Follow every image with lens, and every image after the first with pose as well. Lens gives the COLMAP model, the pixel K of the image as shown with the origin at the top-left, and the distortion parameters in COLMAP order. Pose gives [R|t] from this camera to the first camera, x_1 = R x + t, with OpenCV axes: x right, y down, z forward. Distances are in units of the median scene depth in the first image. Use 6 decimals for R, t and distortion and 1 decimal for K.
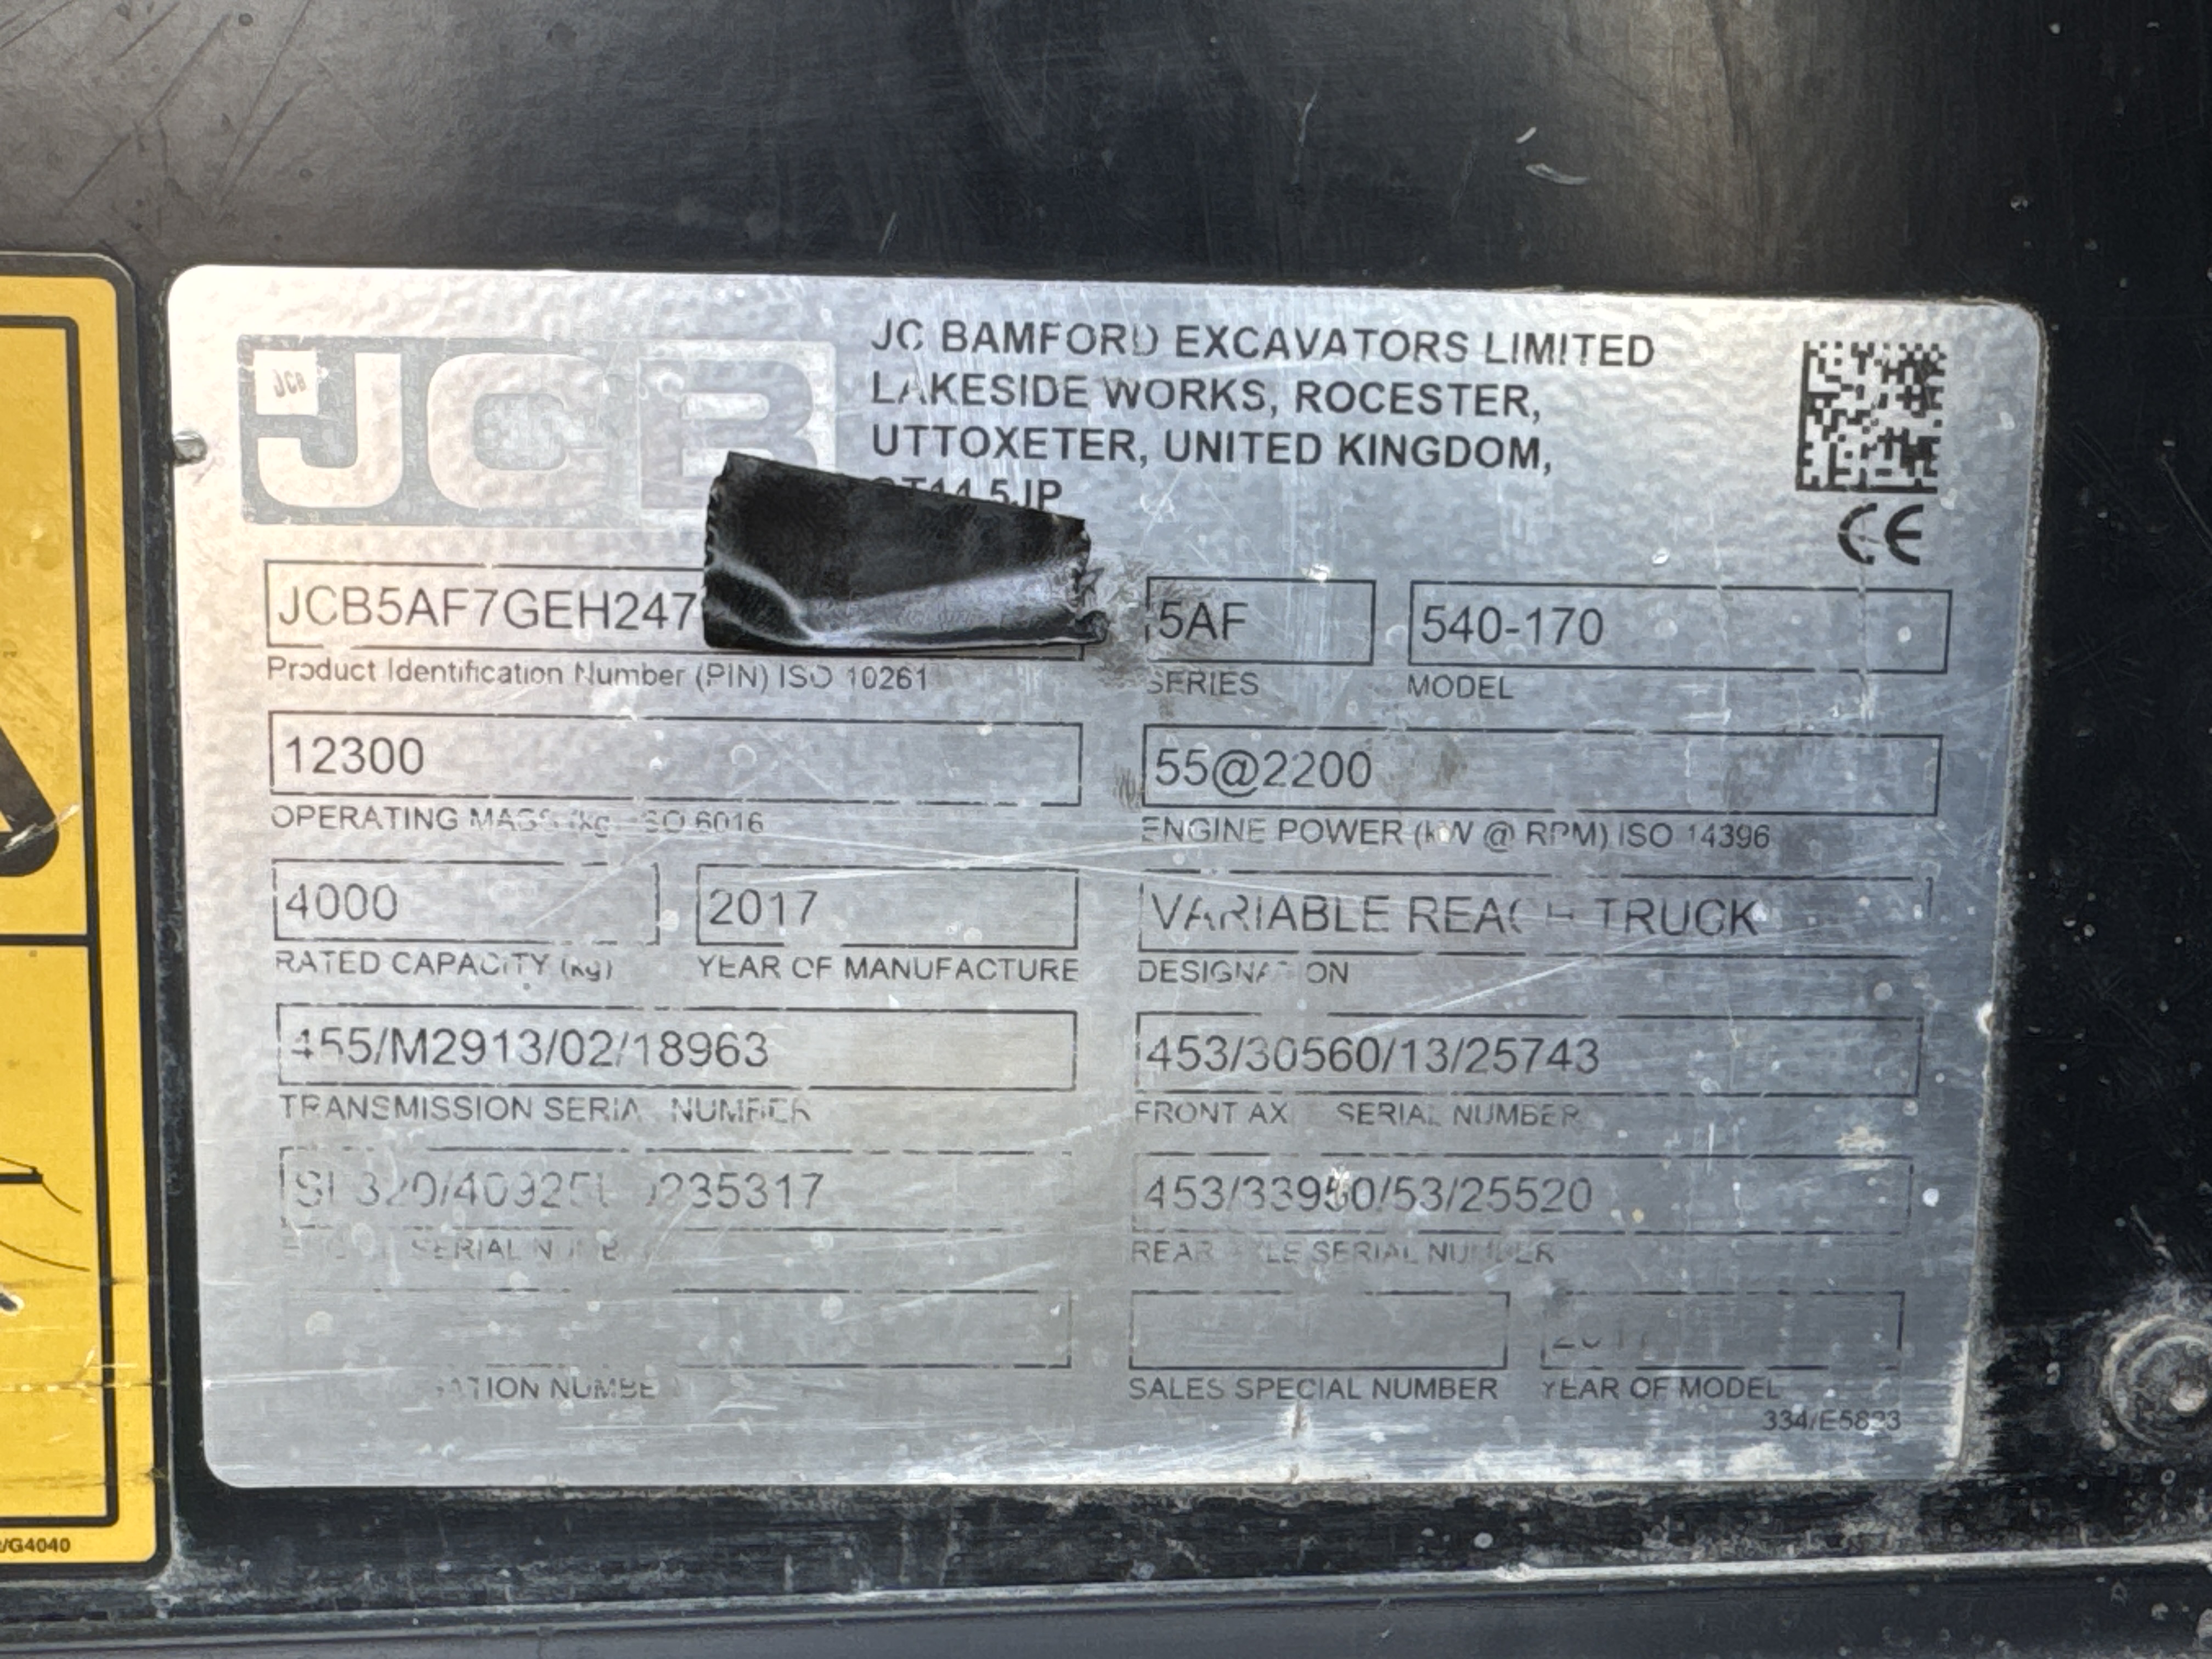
lens RADIAL K [[2652.1, 0, 1106.0], [0, 2652.1, 829.5], [0, 0, 1]] dist [-0.001327, 0.016079]
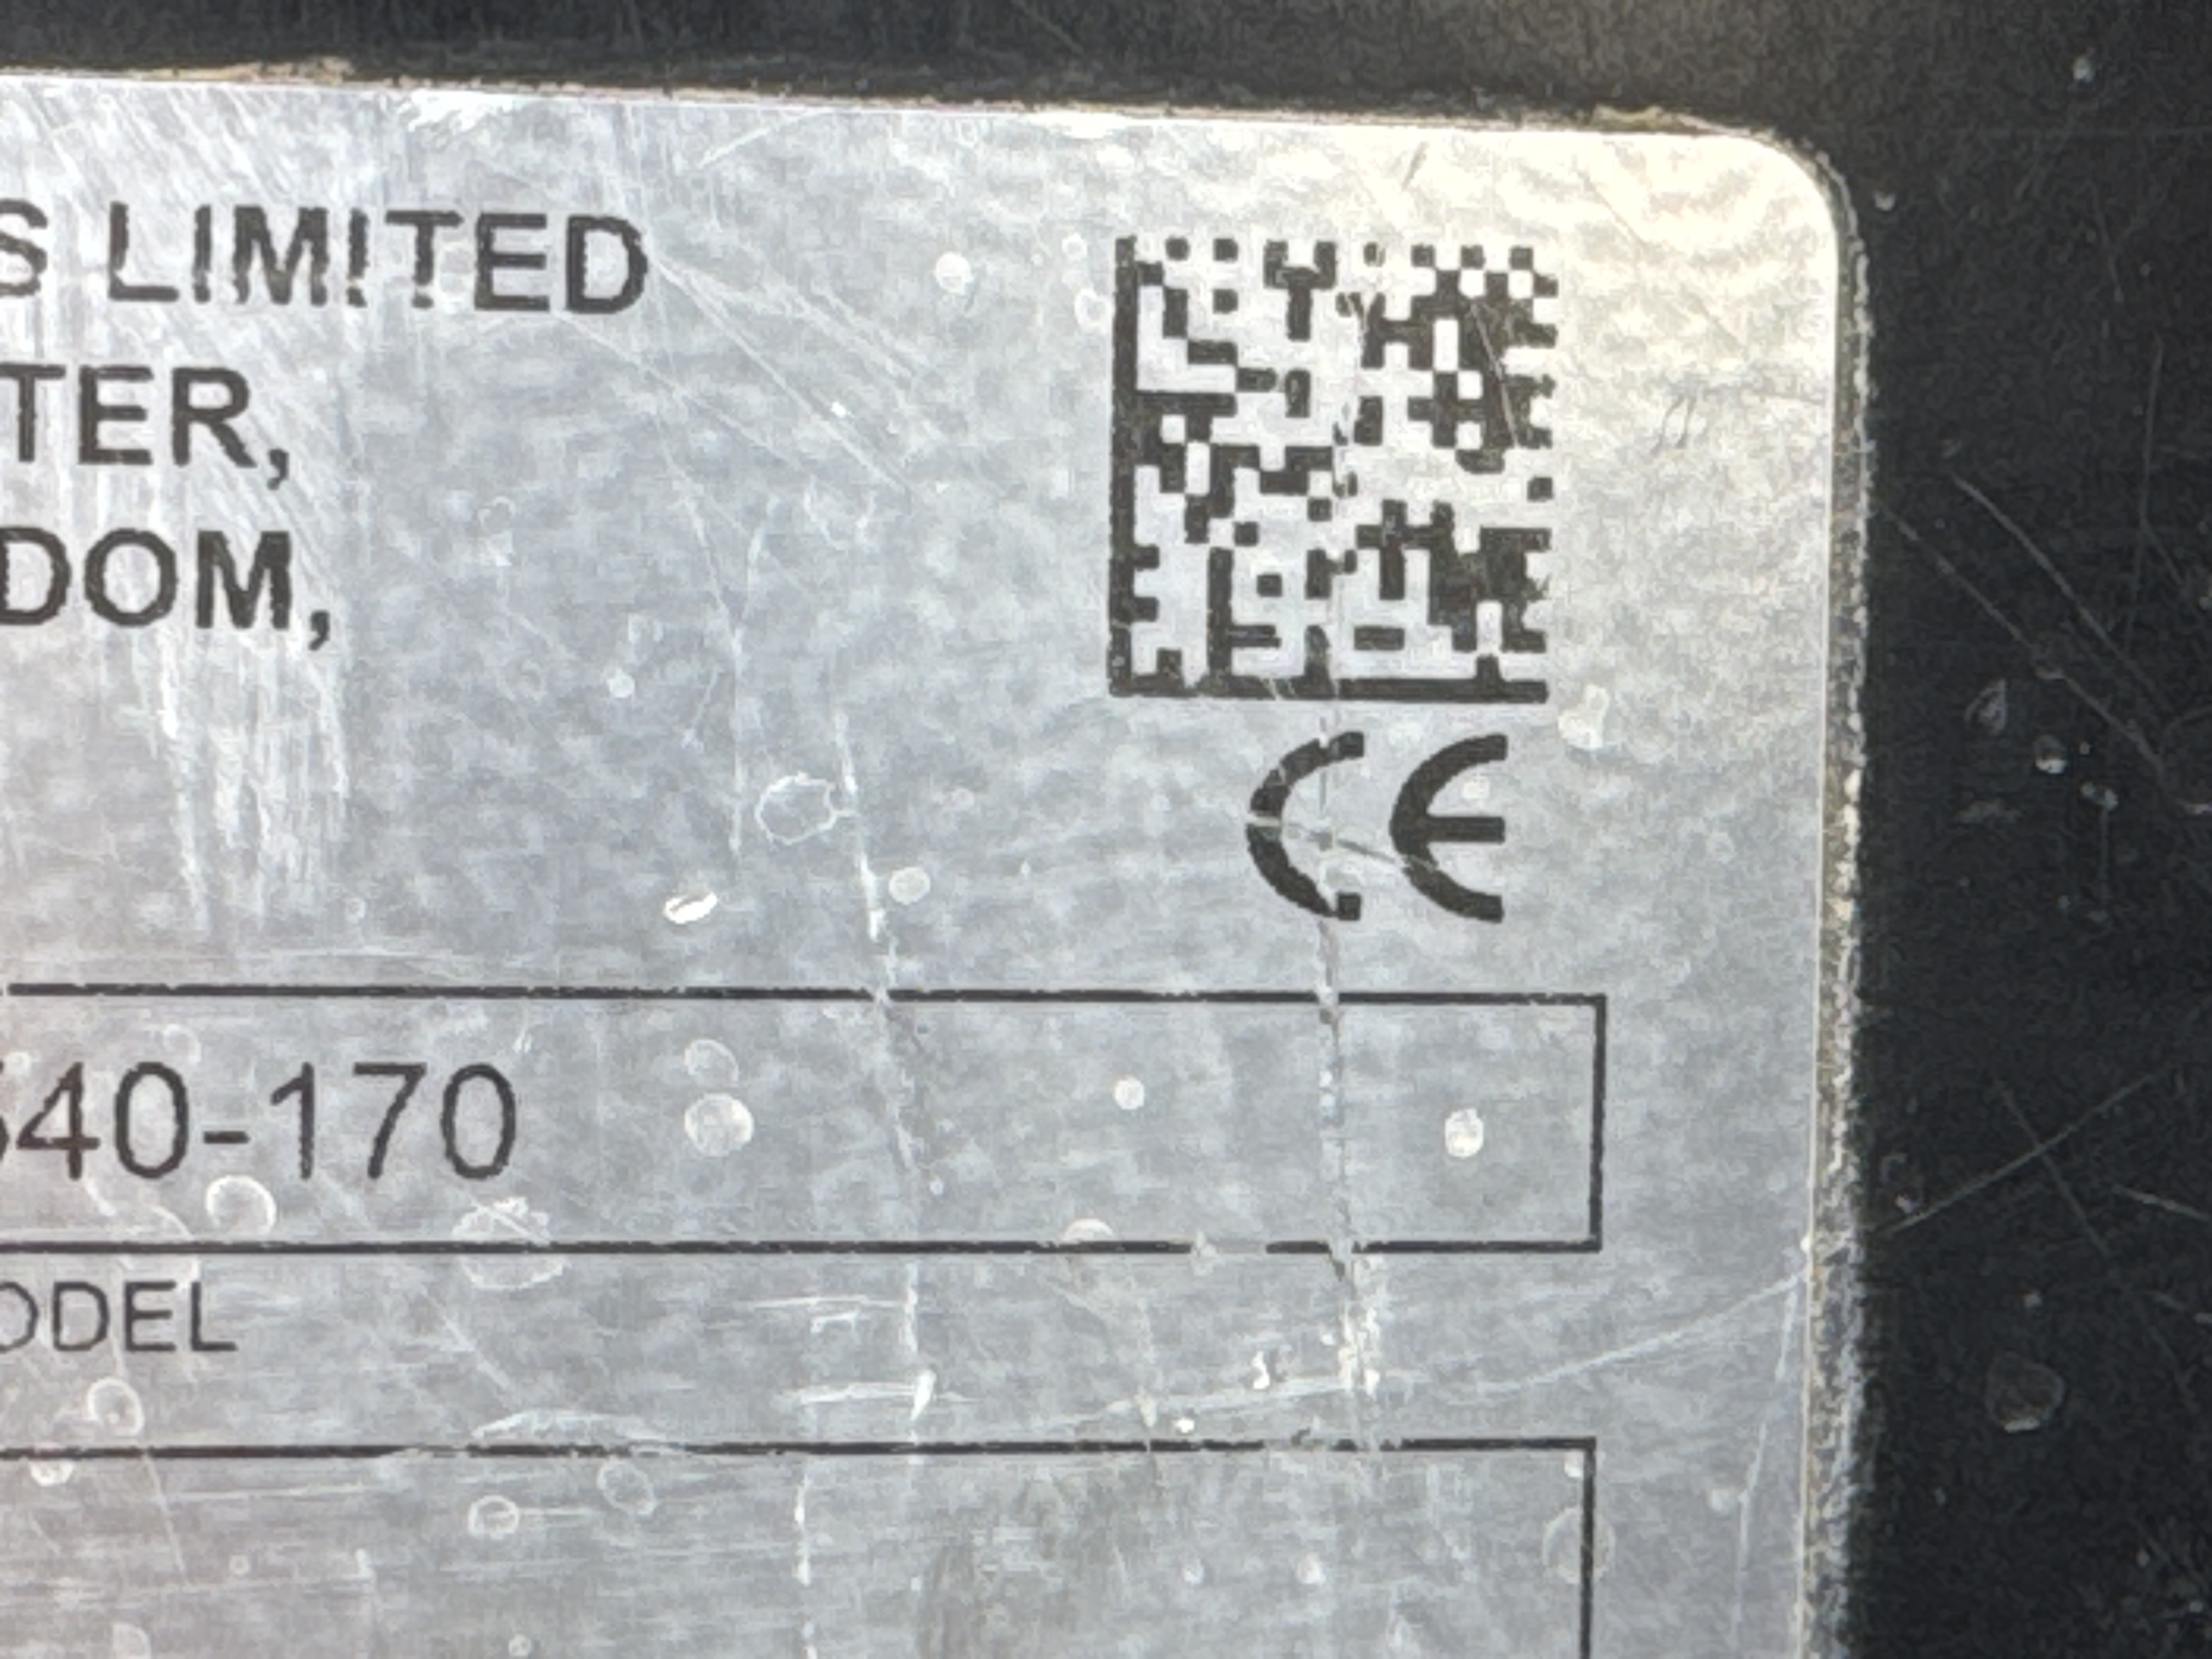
lens RADIAL K [[5023.6, 0, 1106.0], [0, 5023.6, 829.5], [0, 0, 1]] dist [-0.009576, -0.028105]
pose [[0.996355, -0.005080, 0.085156, 0.207670], [0.012483, 0.996162, -0.086634, -0.058563], [-0.084389, 0.087381, 0.992594, 0.394834]]
